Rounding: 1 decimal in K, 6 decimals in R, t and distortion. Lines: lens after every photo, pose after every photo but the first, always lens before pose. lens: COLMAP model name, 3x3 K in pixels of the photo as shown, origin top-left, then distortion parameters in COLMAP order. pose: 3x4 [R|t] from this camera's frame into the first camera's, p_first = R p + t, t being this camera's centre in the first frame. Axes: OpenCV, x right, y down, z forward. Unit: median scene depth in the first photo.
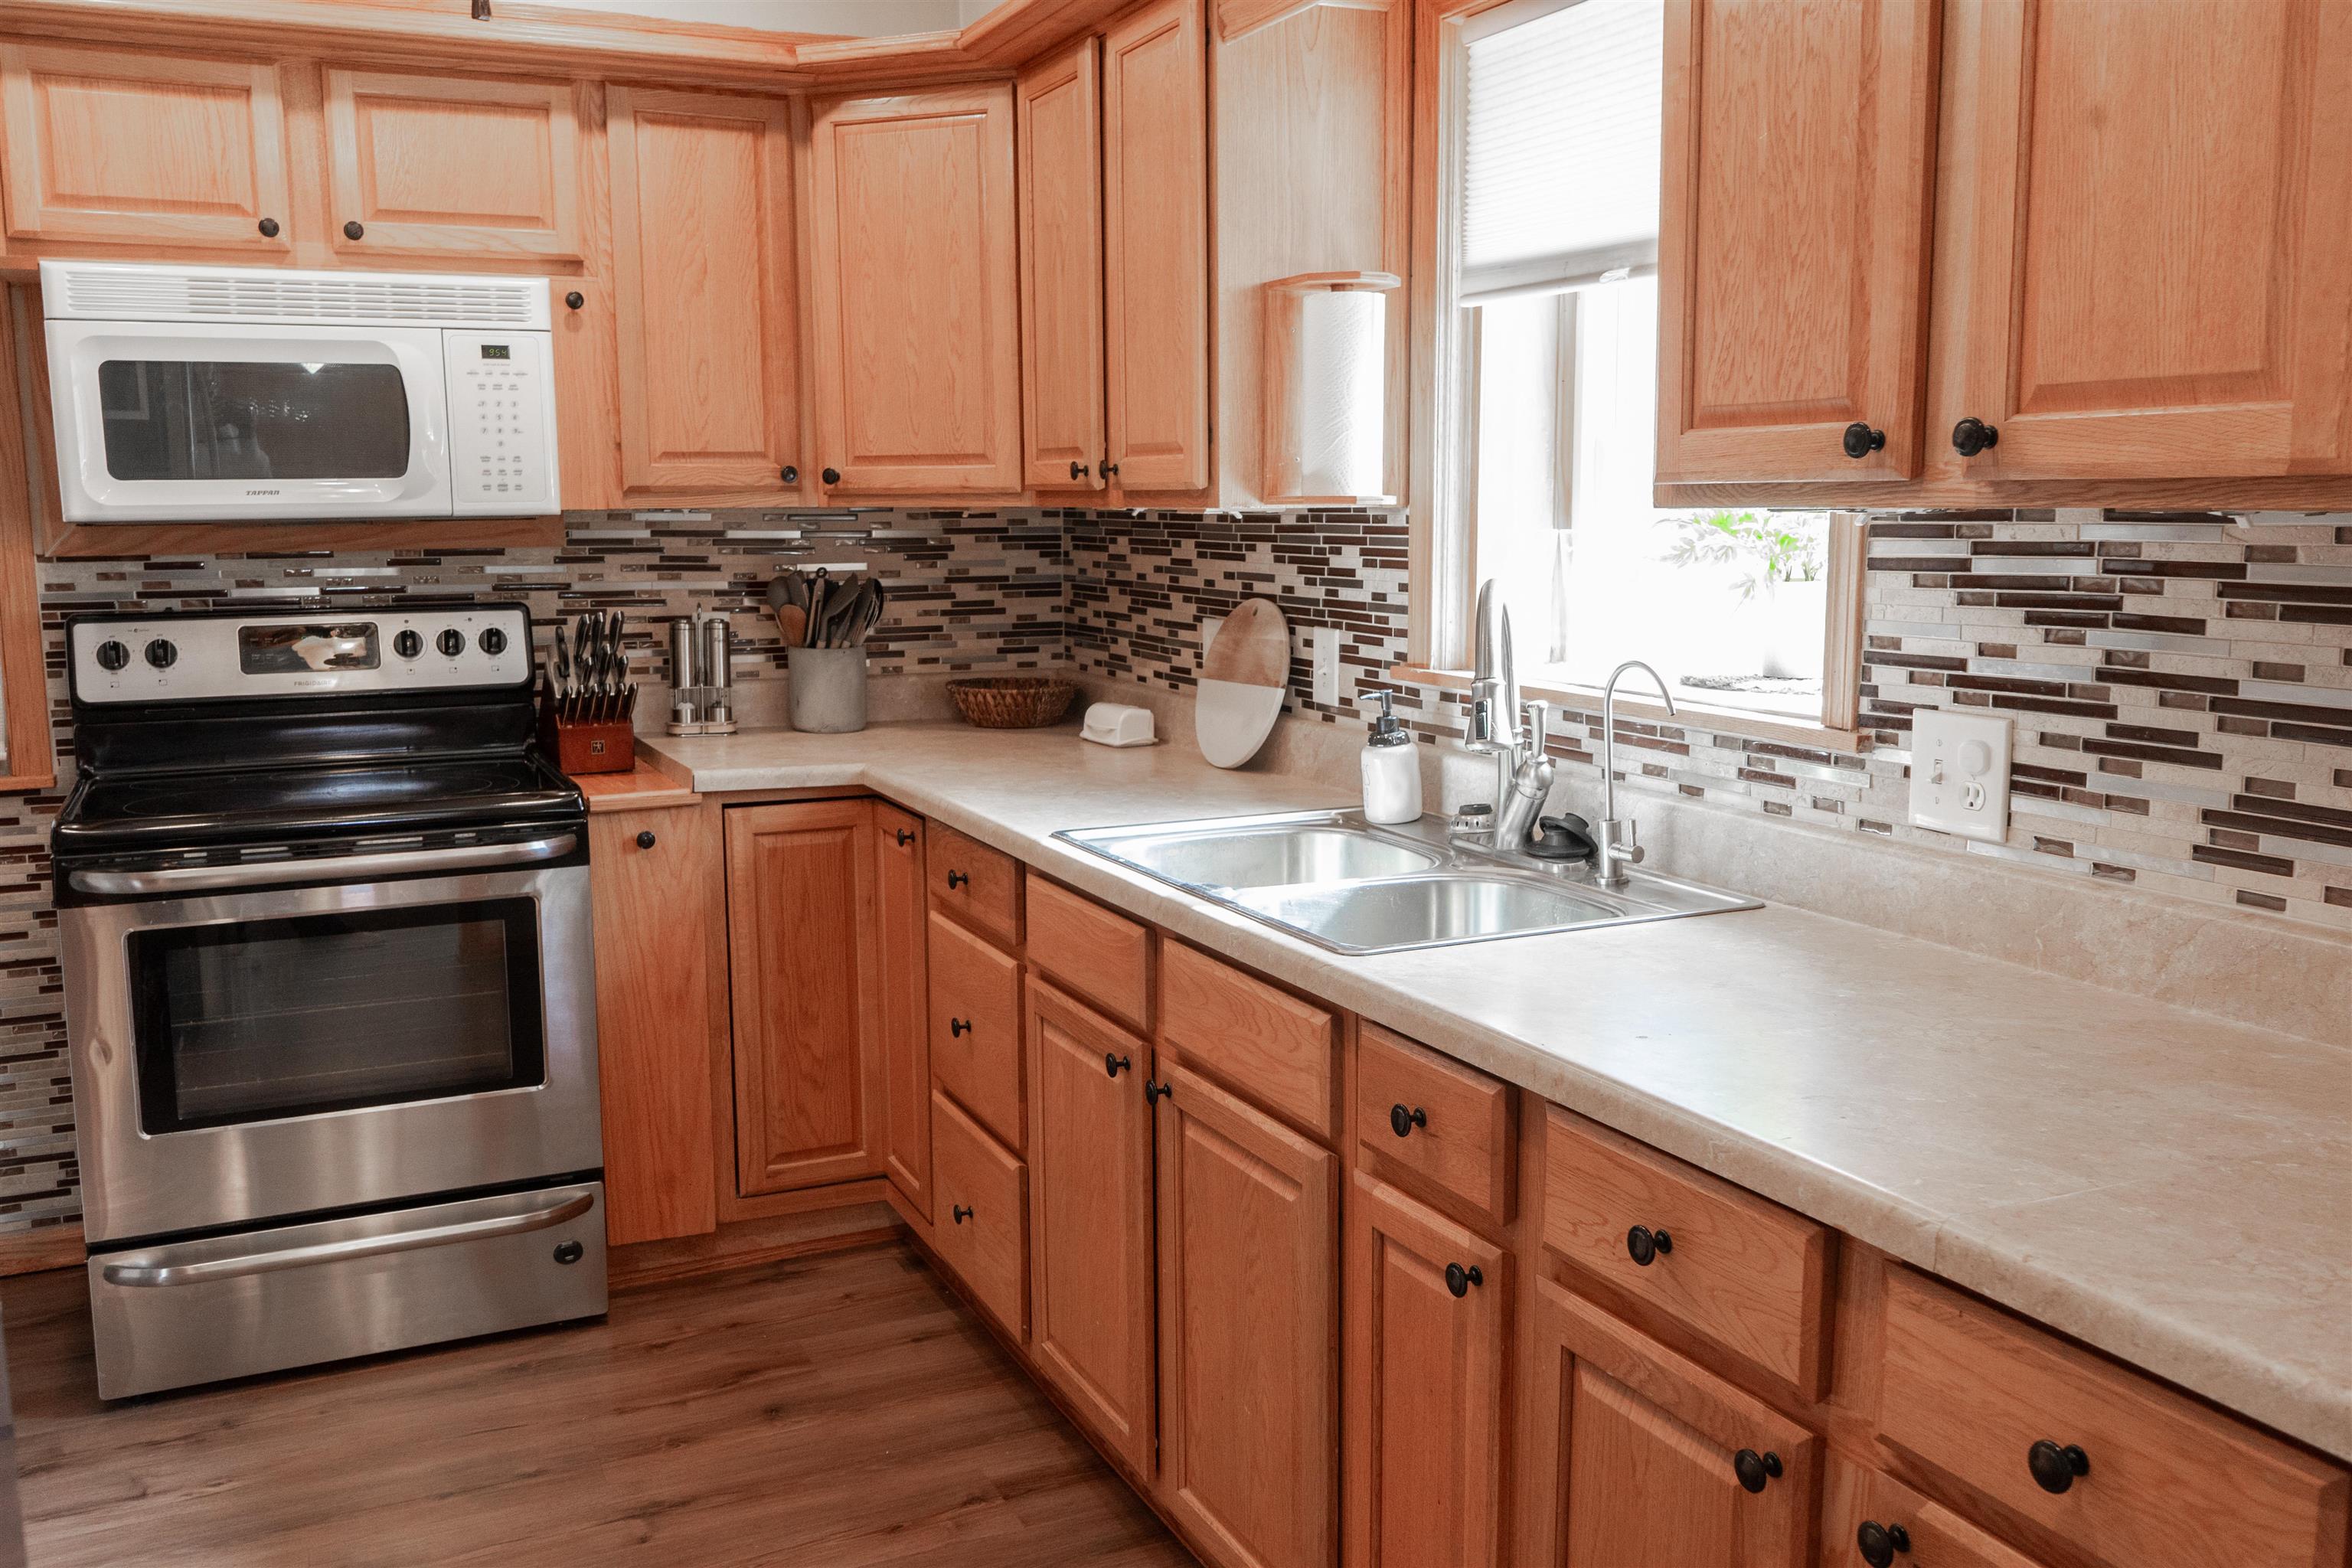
lens RADIAL K [[1984.7, 0, 1176.0], [0, 1984.7, 784.0], [0, 0, 1]] dist [-0.003099, -0.004583]
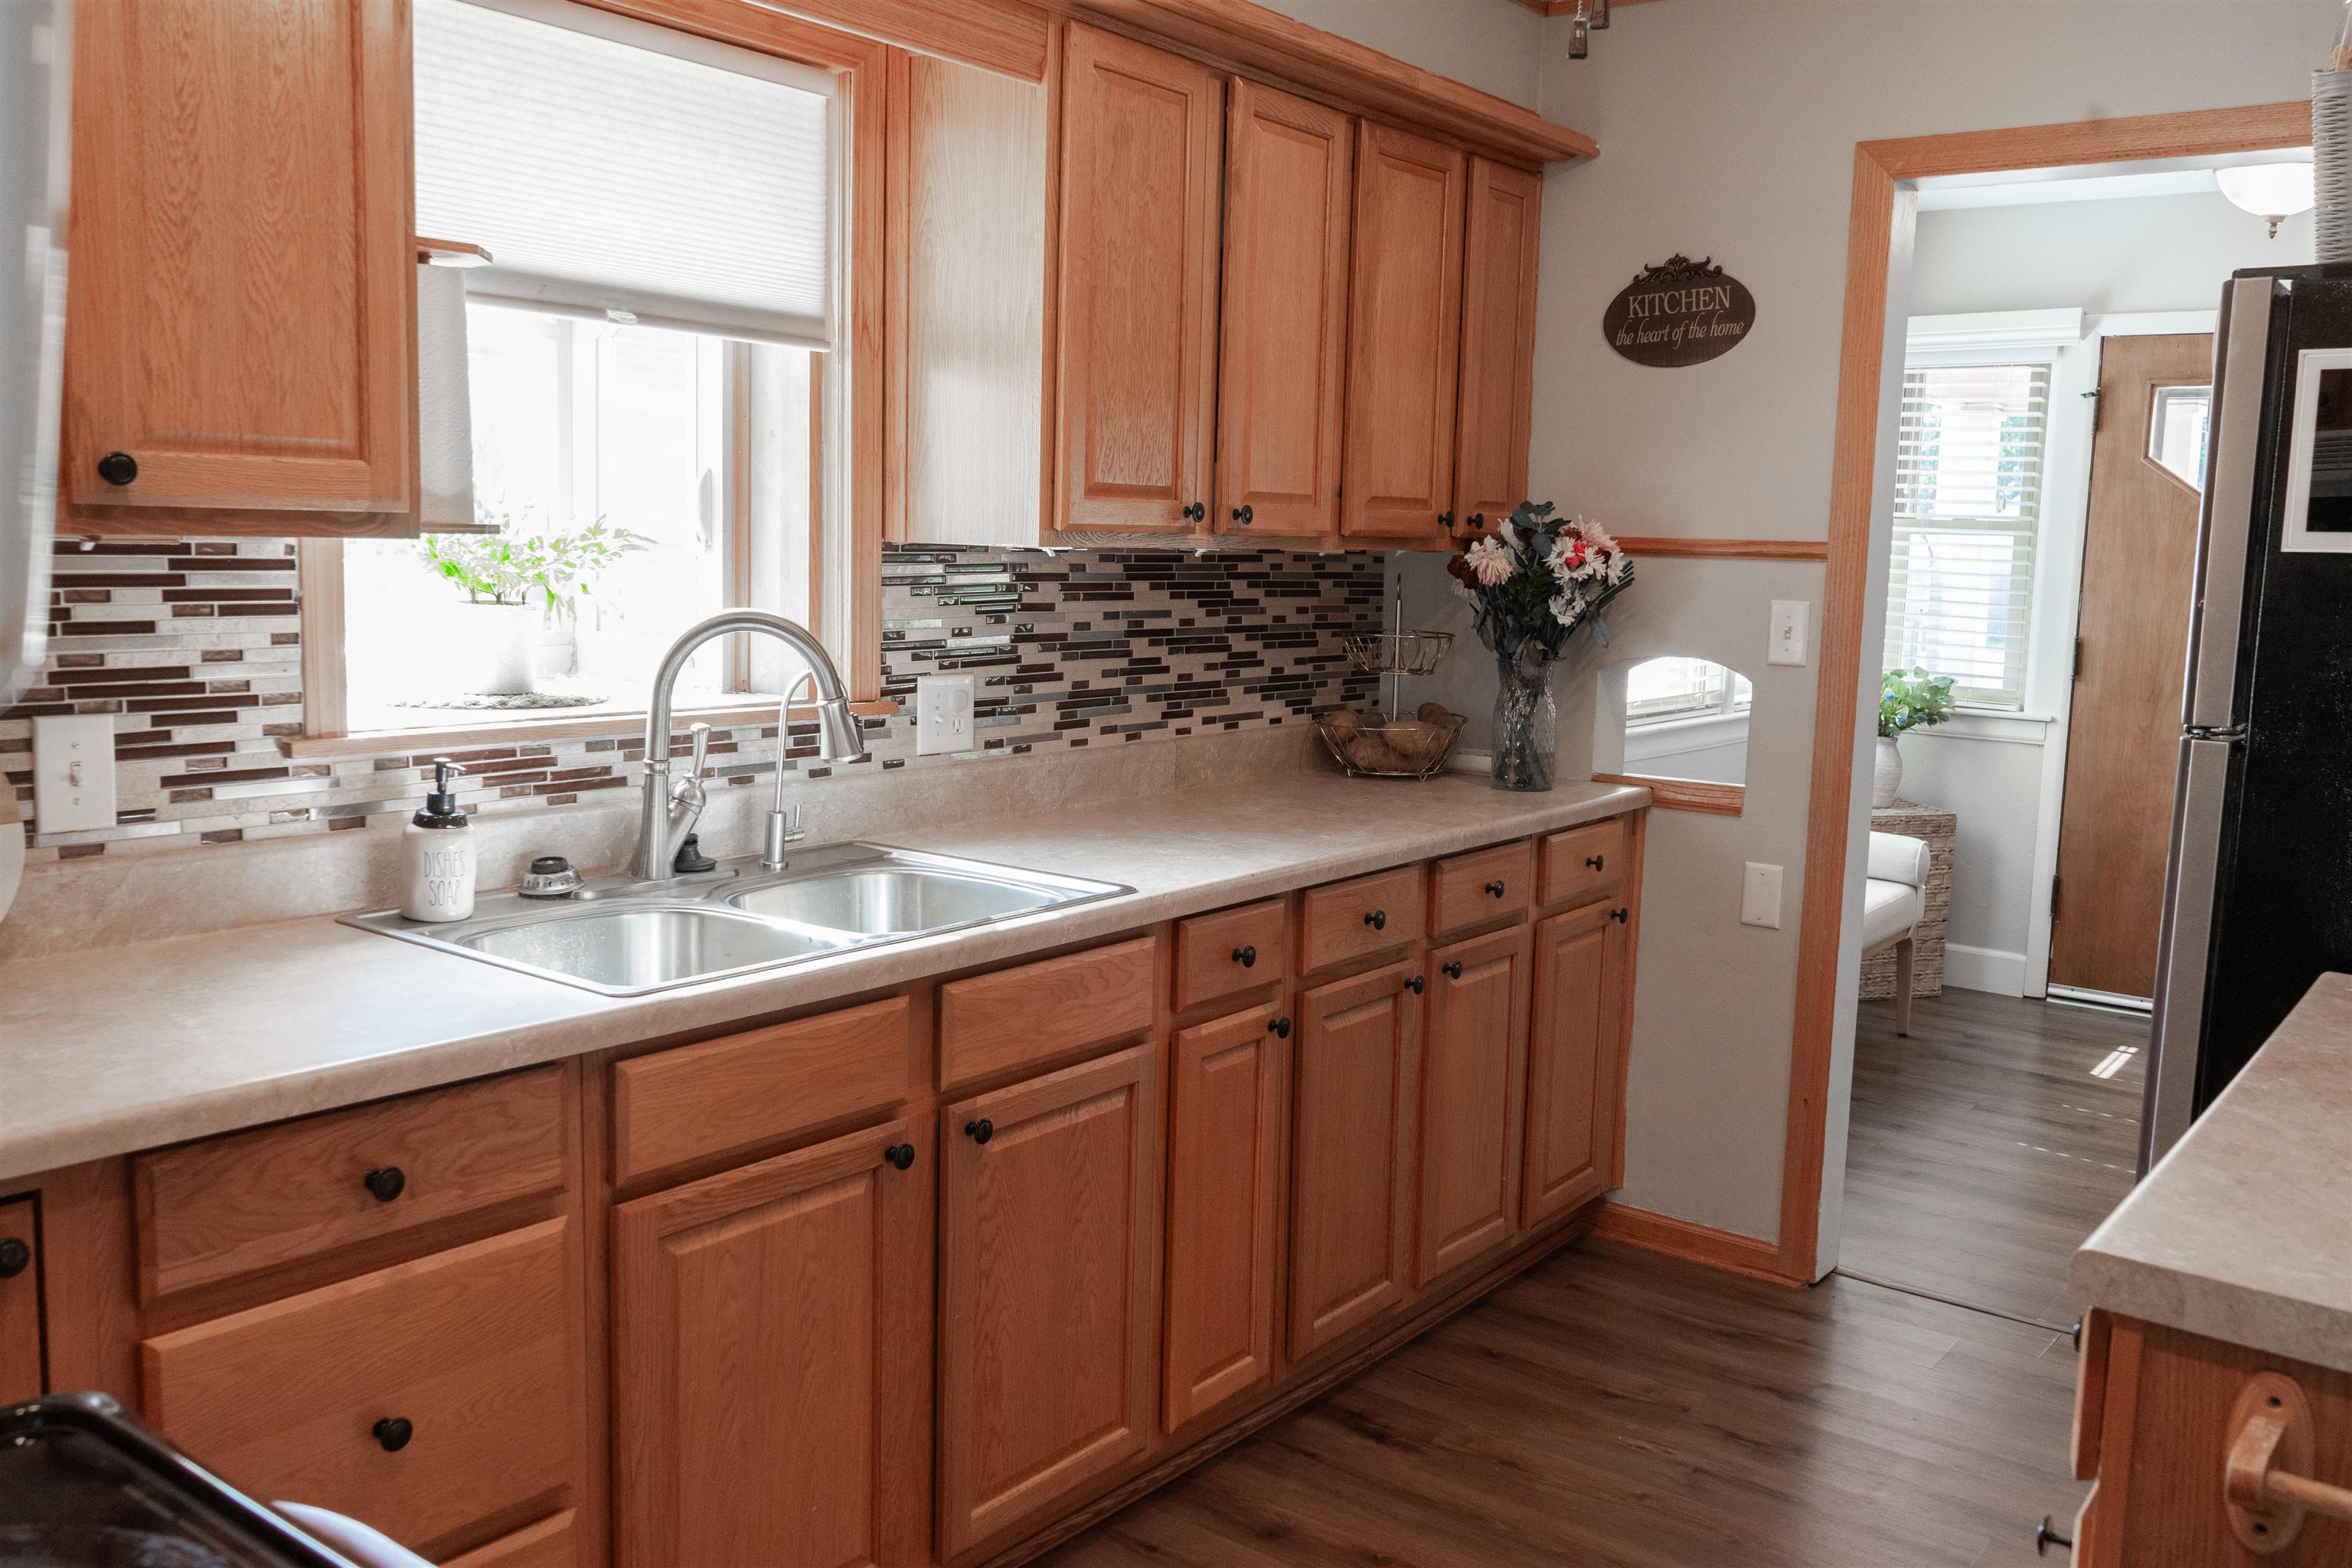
lens RADIAL K [[1984.7, 0, 1176.0], [0, 1984.7, 784.0], [0, 0, 1]] dist [-0.003099, -0.004583]
pose [[-0.457181, -0.131416, 0.879611, -1.047486], [0.092972, 0.976542, 0.194221, -0.233914], [-0.884501, 0.170573, -0.434239, 1.509603]]
